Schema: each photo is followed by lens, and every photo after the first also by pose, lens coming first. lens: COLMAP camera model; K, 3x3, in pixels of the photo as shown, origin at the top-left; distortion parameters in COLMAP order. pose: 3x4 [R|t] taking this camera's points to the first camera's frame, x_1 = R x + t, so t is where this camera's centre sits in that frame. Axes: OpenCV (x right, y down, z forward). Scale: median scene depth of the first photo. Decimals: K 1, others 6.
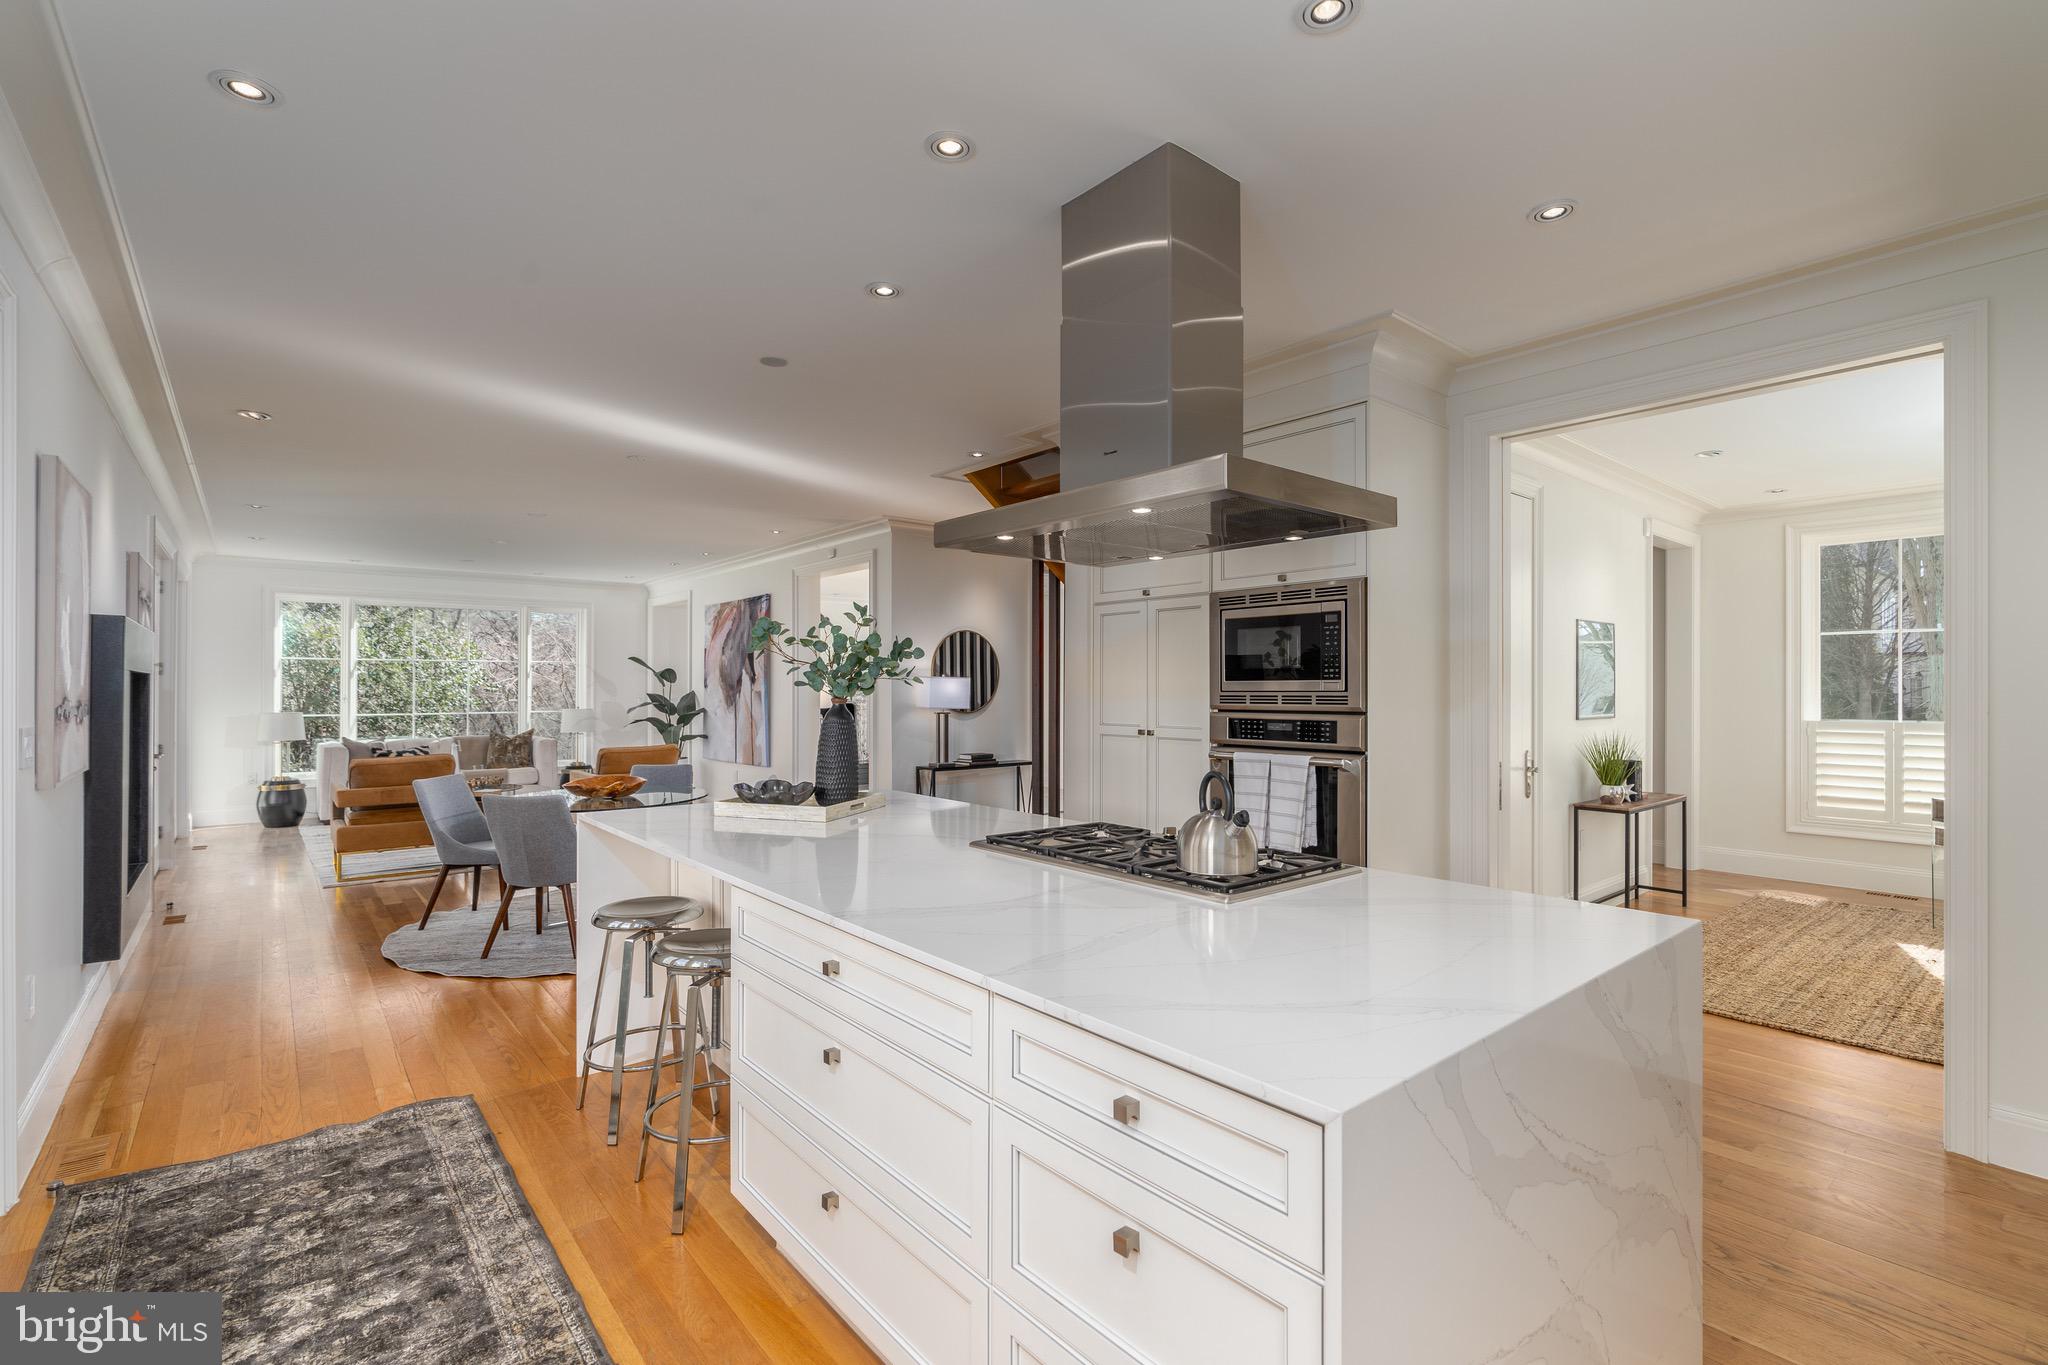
lens RADIAL K [[928.1, 0, 1029.8], [0, 928.1, 679.3], [0, 0, 1]] dist [-0.004443, 0.001380]
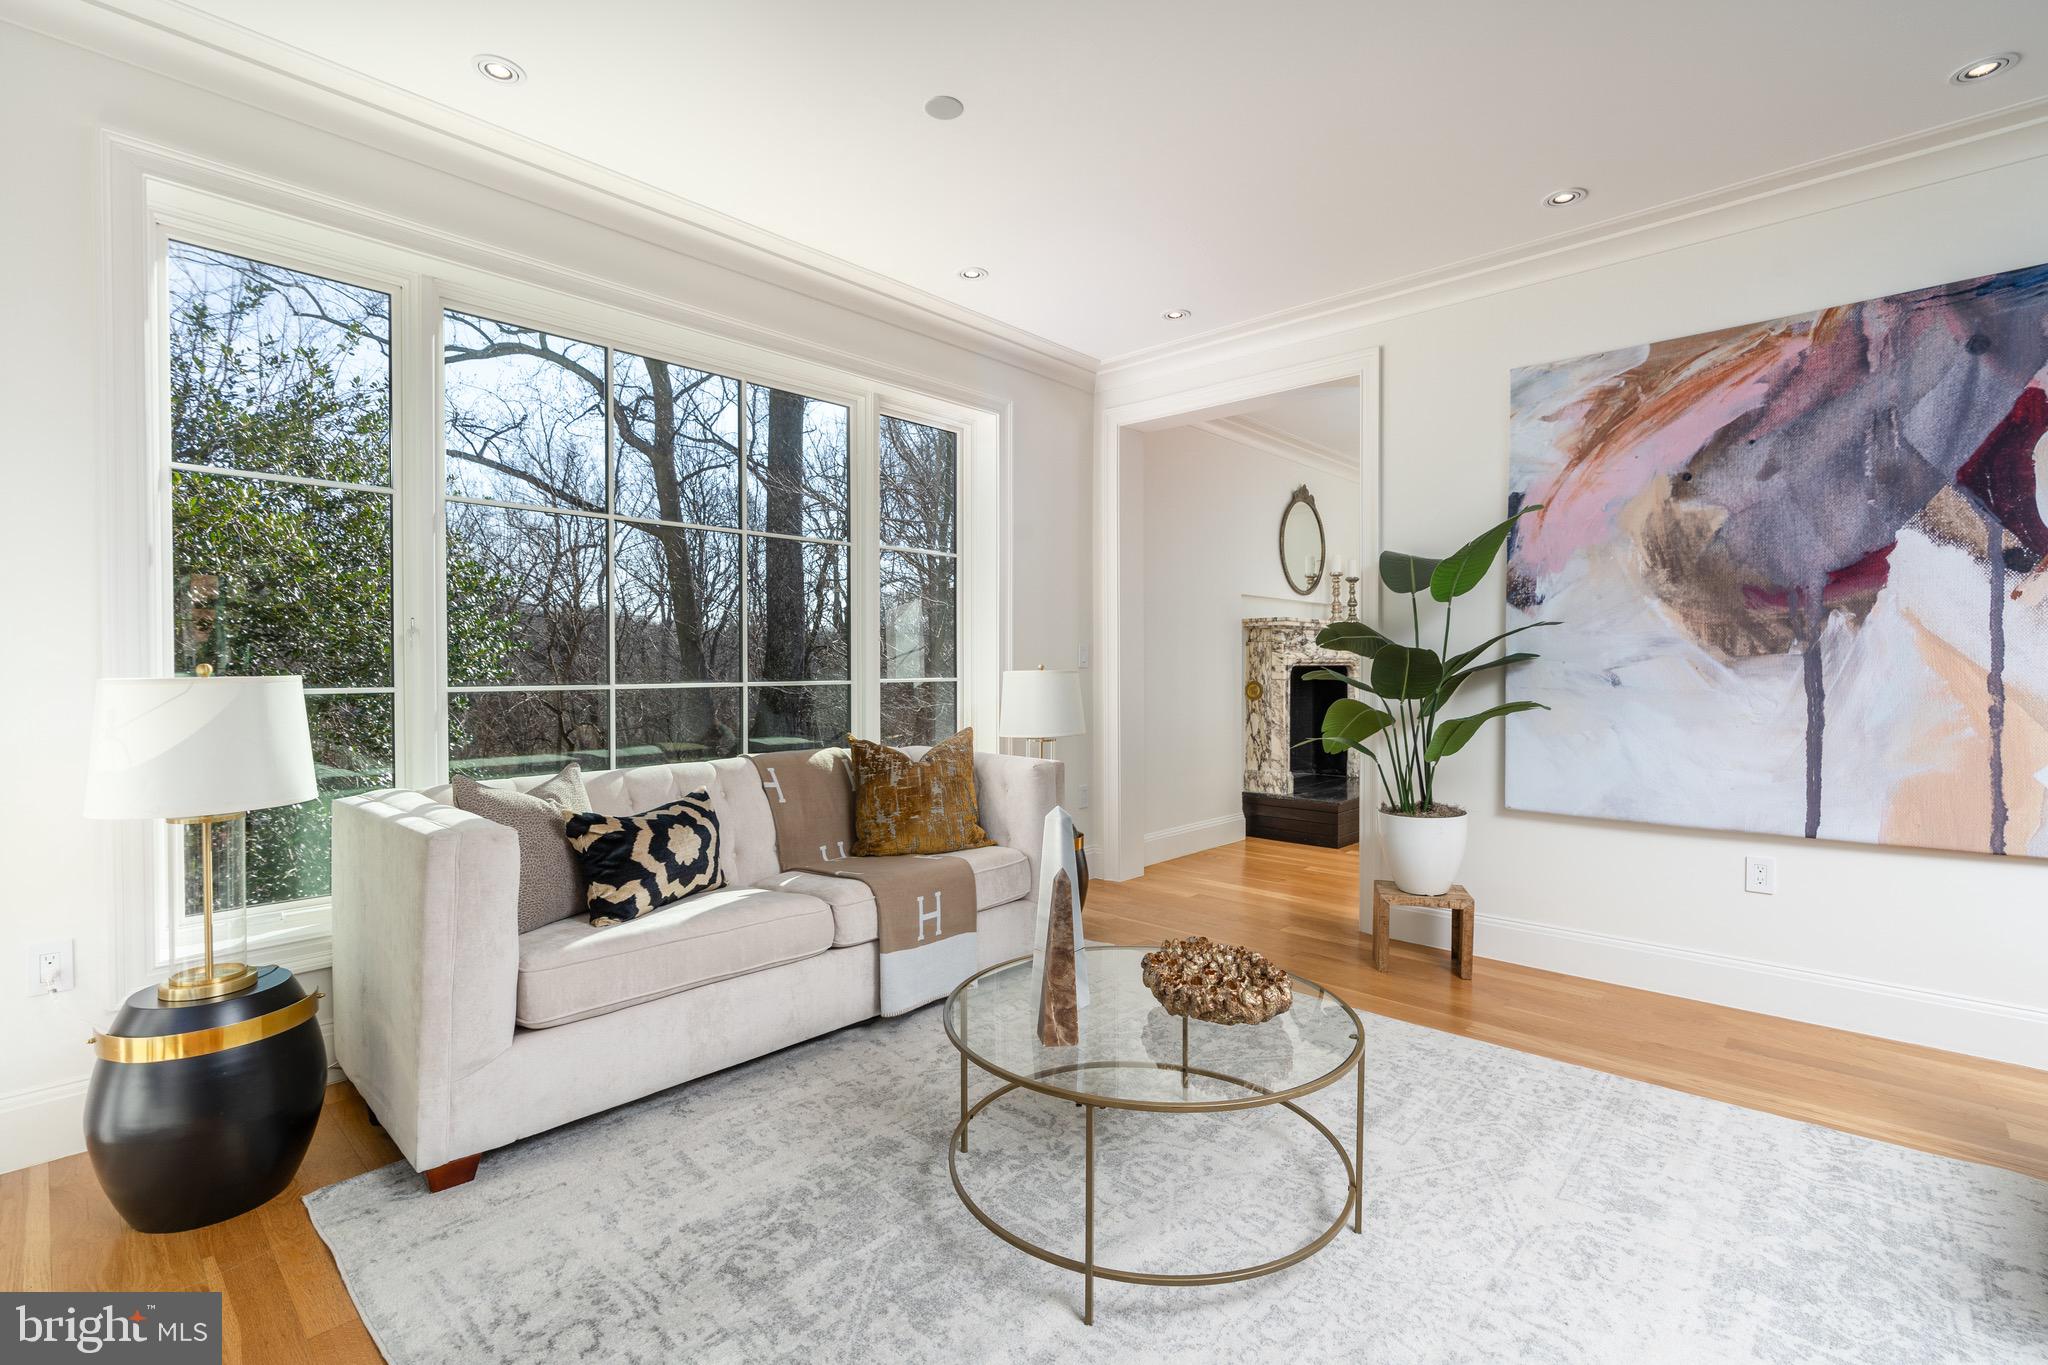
lens RADIAL K [[928.1, 0, 1014.7], [0, 928.1, 681.5], [0, 0, 1]] dist [-0.004443, 0.001380]
pose [[0.991357, -0.003751, 0.131136, -0.659866], [-0.000118, 0.999565, 0.029485, 0.030494], [-0.131189, -0.029246, 0.990926, 0.773367]]
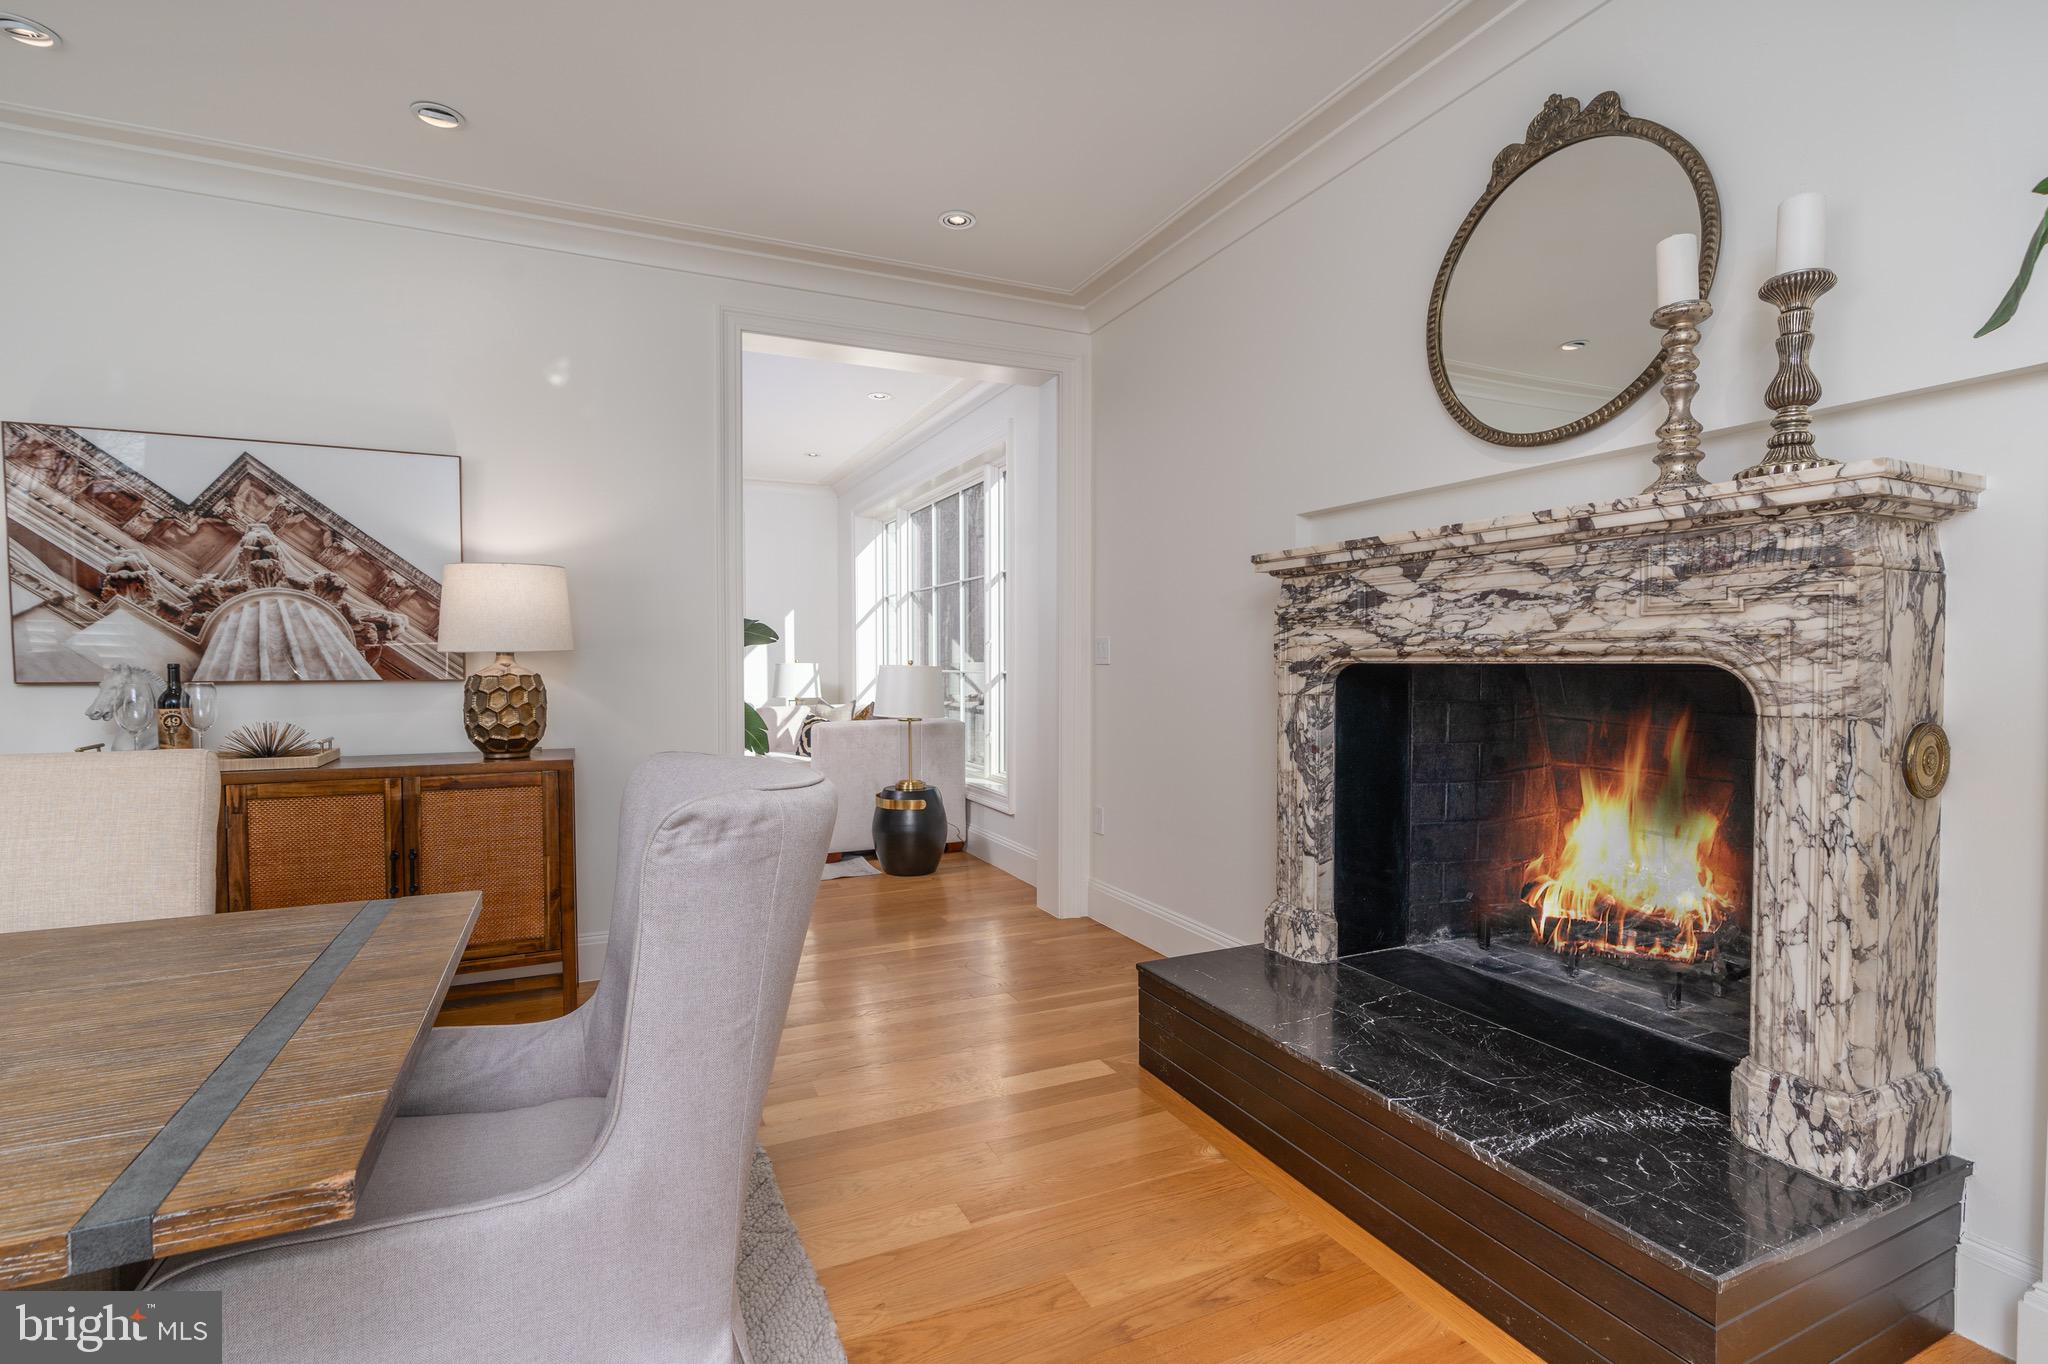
lens RADIAL K [[928.1, 0, 1014.3], [0, 928.1, 680.1], [0, 0, 1]] dist [-0.004443, 0.001380]
pose [[-0.253682, 0.025030, -0.966964, -0.075410], [0.007832, 0.999686, 0.023823, 0.036497], [0.967256, -0.001530, -0.253799, 1.400759]]
